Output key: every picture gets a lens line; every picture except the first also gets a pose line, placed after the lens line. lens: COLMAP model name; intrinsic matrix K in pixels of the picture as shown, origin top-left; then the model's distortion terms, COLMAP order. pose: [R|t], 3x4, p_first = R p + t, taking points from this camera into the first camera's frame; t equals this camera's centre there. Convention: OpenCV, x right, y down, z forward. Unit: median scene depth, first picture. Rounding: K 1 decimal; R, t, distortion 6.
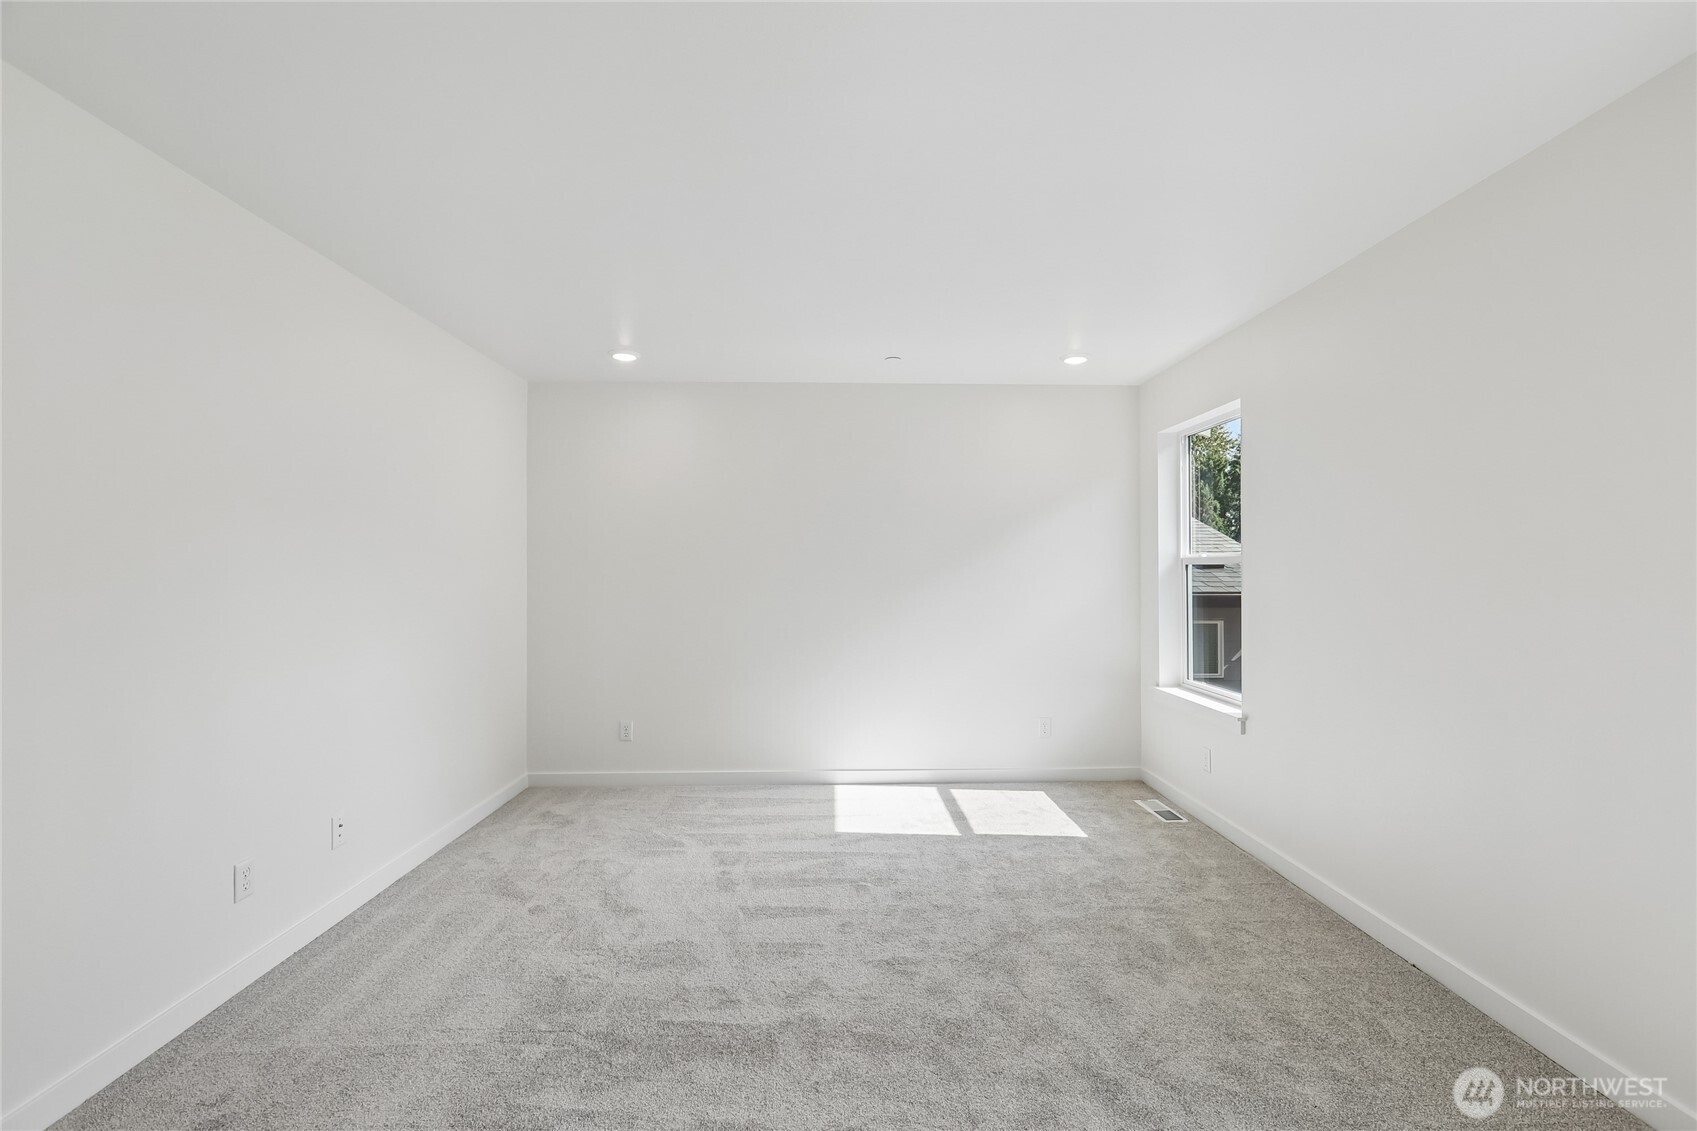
lens RADIAL K [[761.7, 0, 856.6], [0, 761.7, 568.1], [0, 0, 1]] dist [-0.004337, 0.002218]
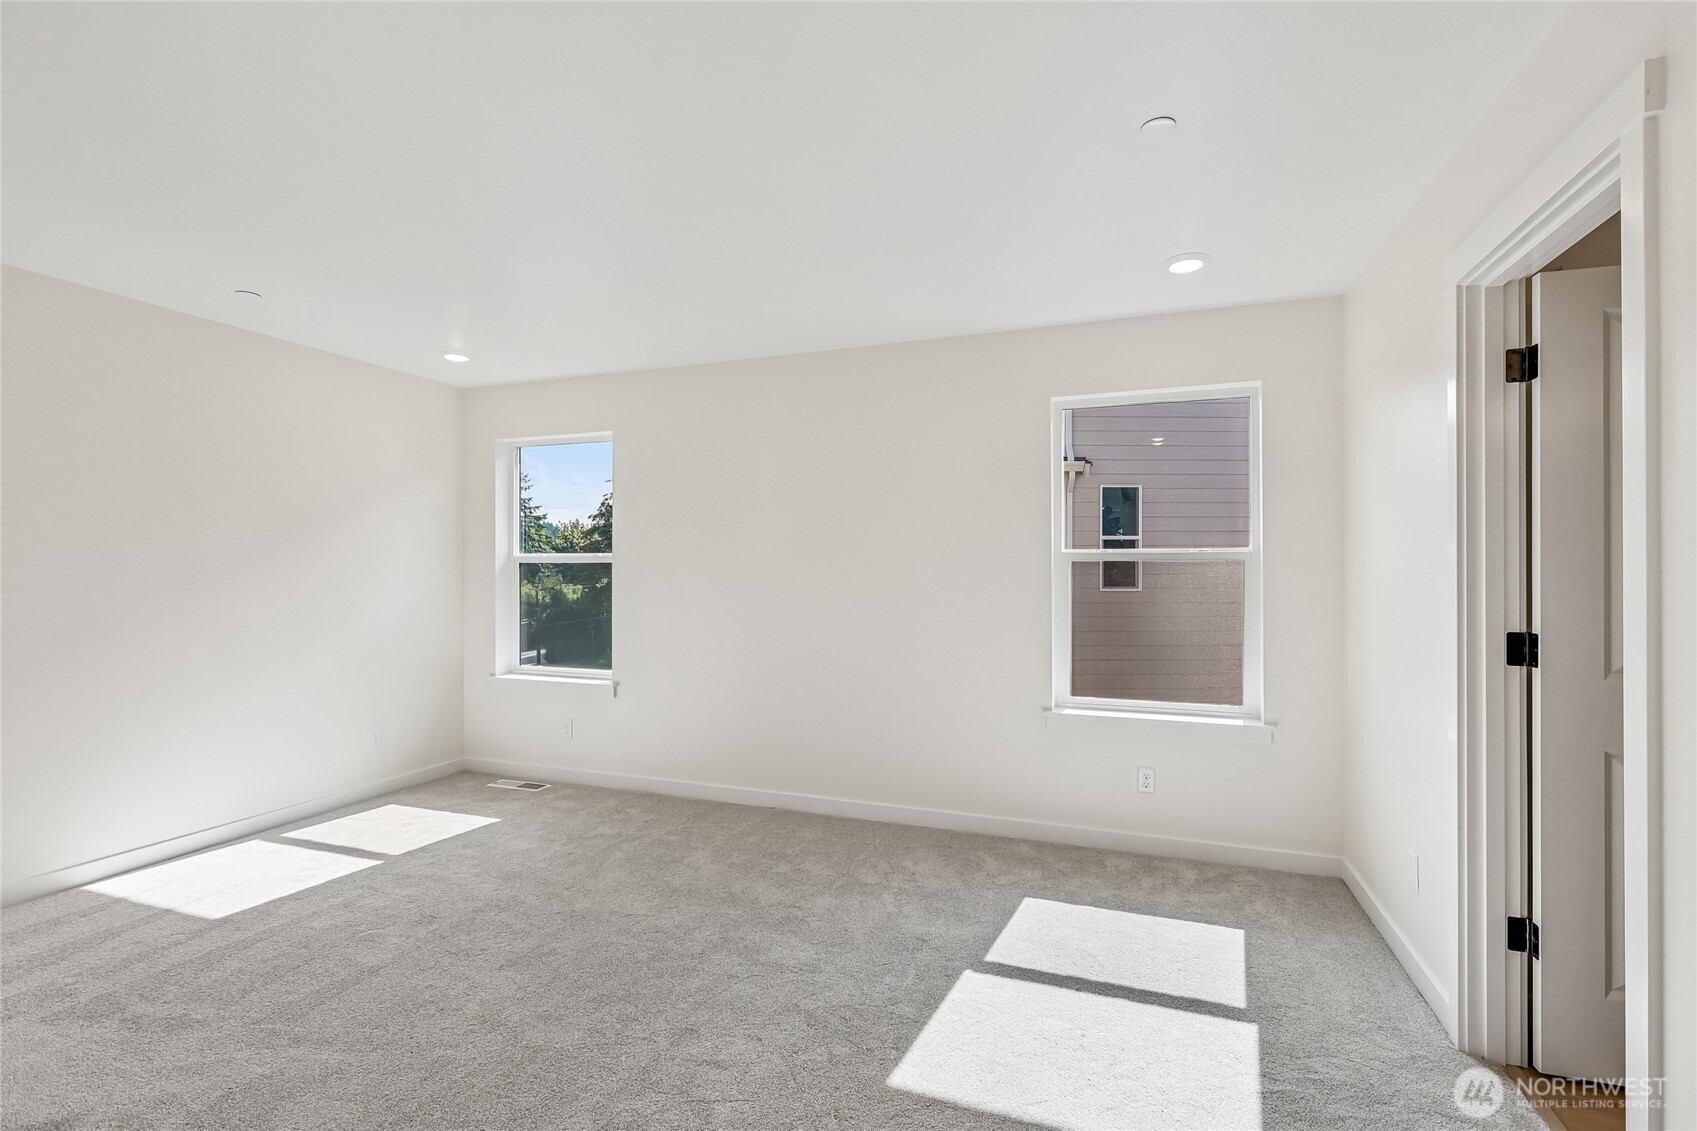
lens RADIAL K [[761.7, 0, 865.2], [0, 761.7, 567.4], [0, 0, 1]] dist [-0.004337, 0.002218]
pose [[0.371189, 0.002059, 0.928555, -0.483130], [-0.003120, 0.999995, -0.000970, 0.002072], [-0.928552, -0.002537, 0.371193, 0.136979]]
